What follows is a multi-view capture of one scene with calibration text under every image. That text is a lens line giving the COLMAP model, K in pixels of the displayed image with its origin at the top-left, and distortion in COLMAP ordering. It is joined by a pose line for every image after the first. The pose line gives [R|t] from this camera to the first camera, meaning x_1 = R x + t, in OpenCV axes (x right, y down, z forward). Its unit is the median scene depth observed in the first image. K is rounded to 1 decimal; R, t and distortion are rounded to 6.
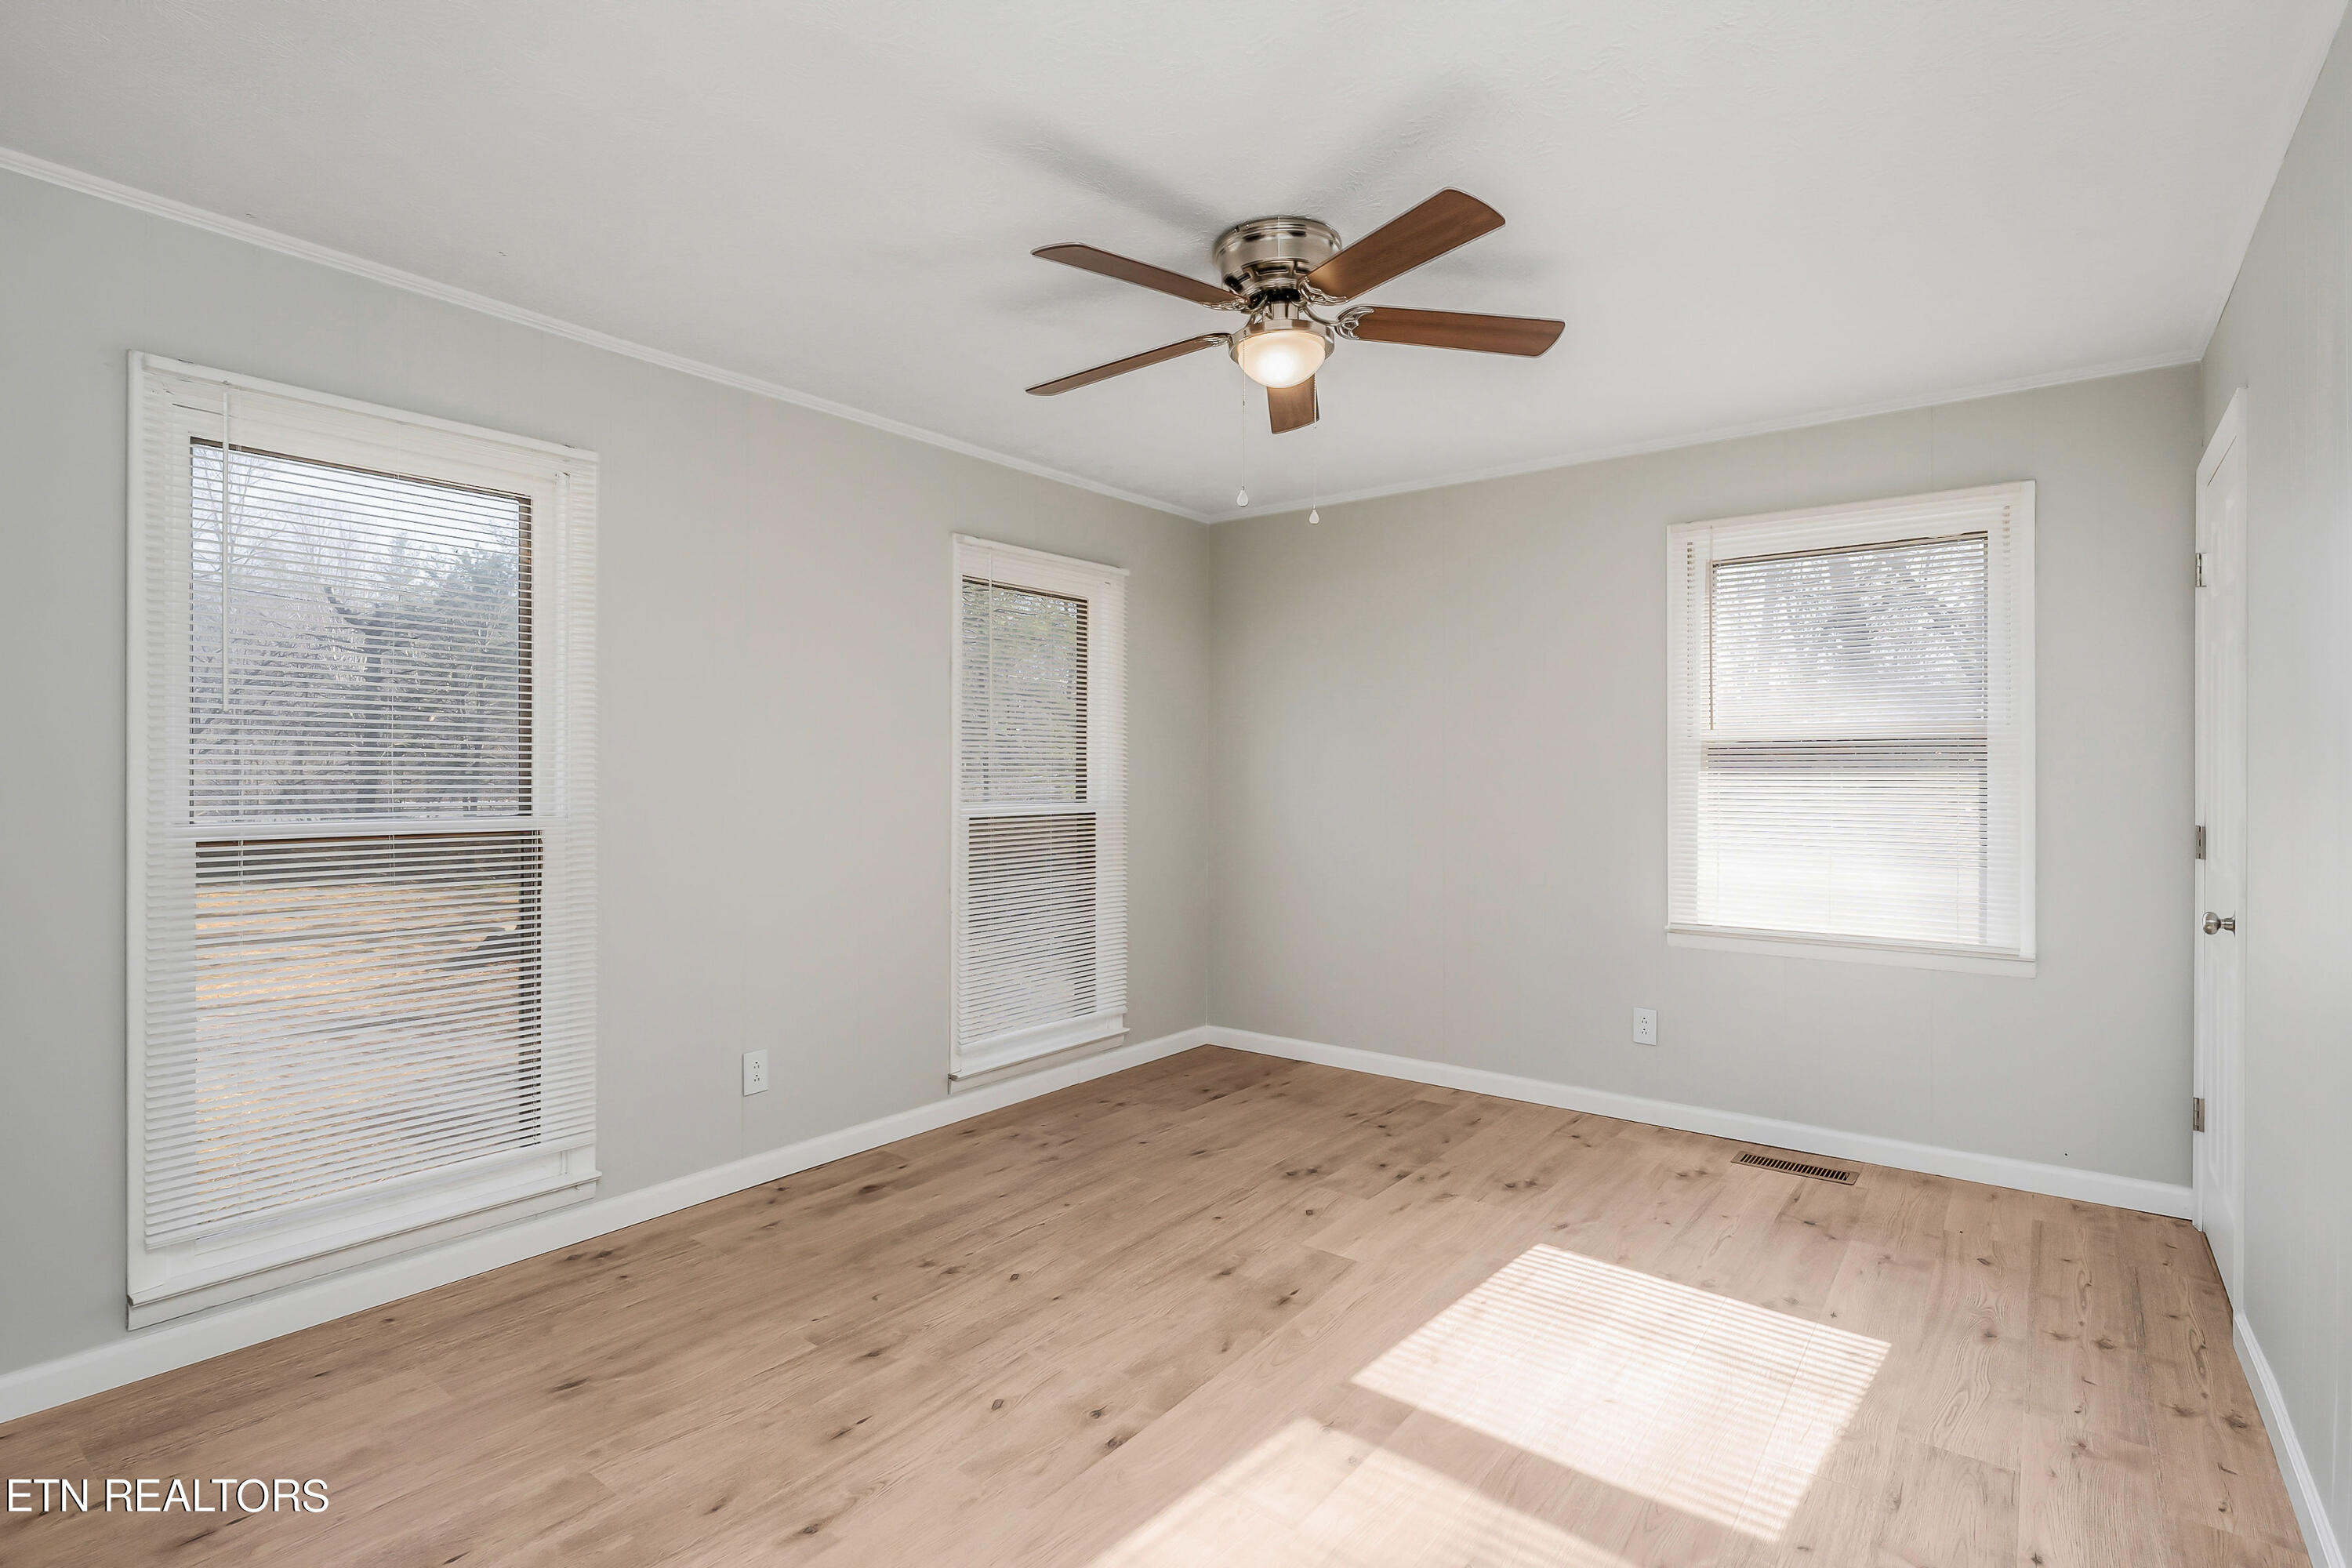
lens RADIAL K [[1131.5, 0, 1174.6], [0, 1131.5, 777.6], [0, 0, 1]] dist [-0.001394, -0.000181]
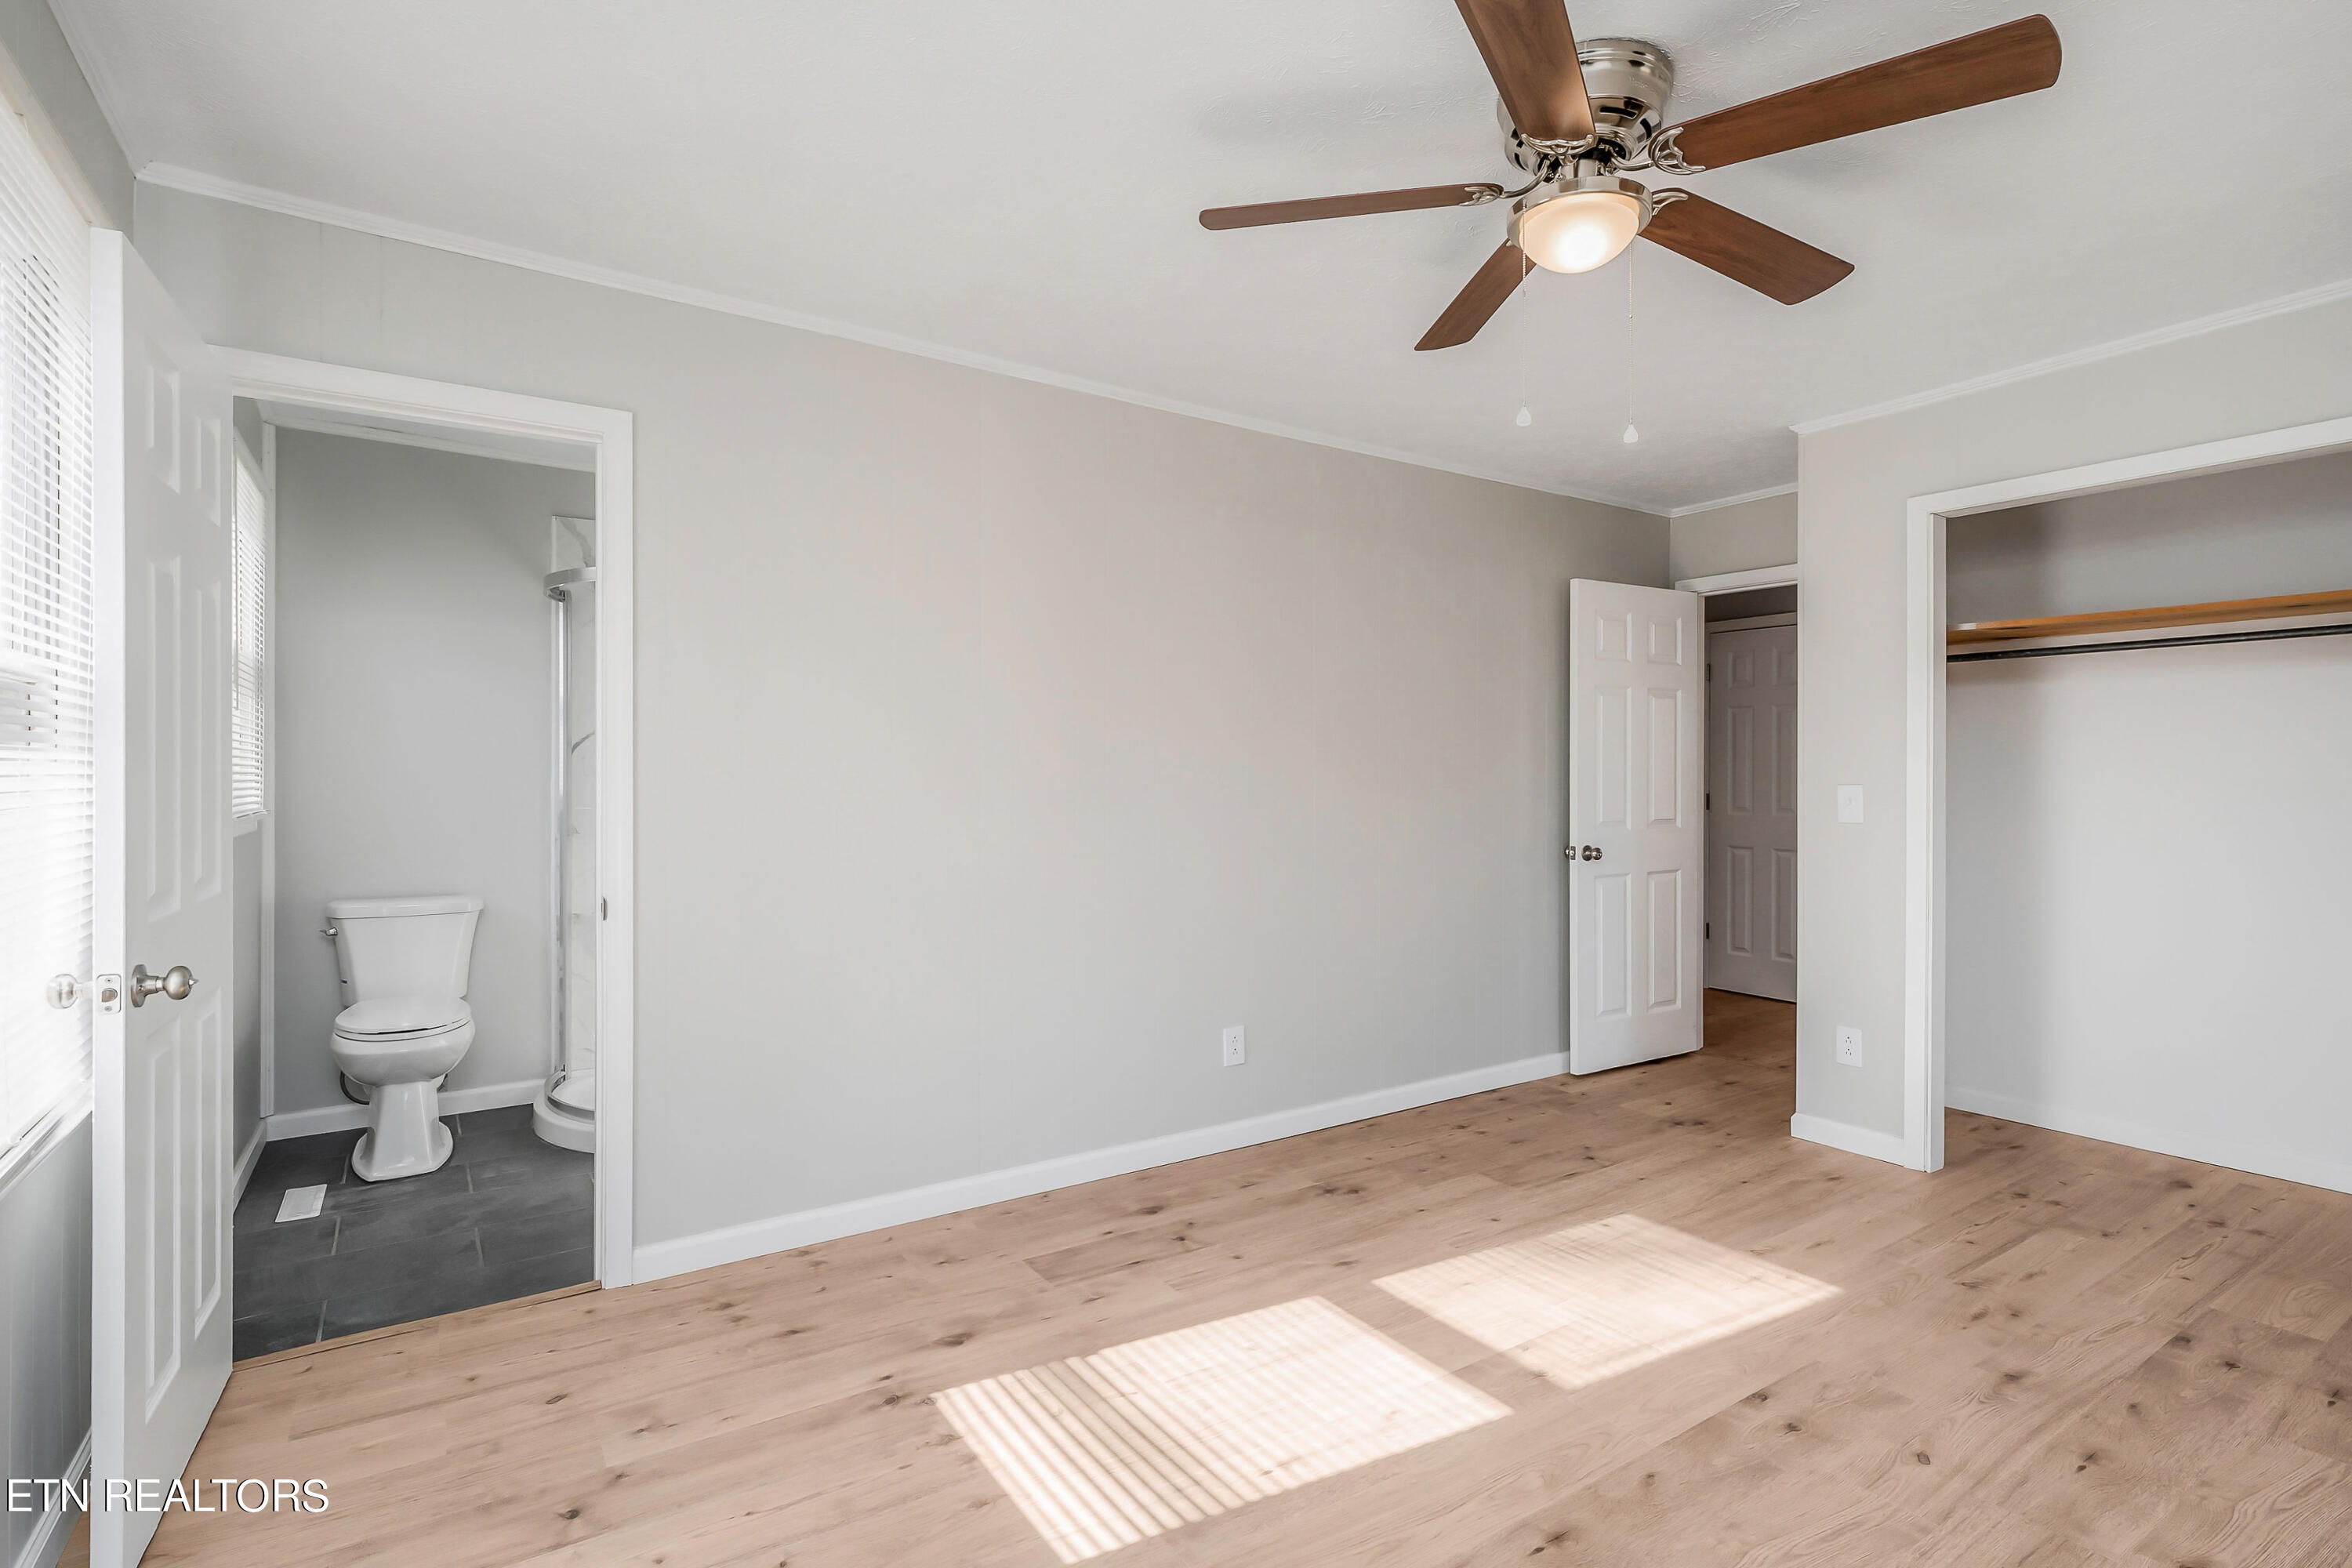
lens RADIAL K [[1124.9, 0, 1175.4], [0, 1124.9, 777.7], [0, 0, 1]] dist [-0.000253, 0.000059]
pose [[-0.945248, -0.005020, 0.326315, 0.113949], [-0.002809, 0.999970, 0.007246, 0.013401], [-0.326341, 0.005933, -0.945233, 2.027538]]
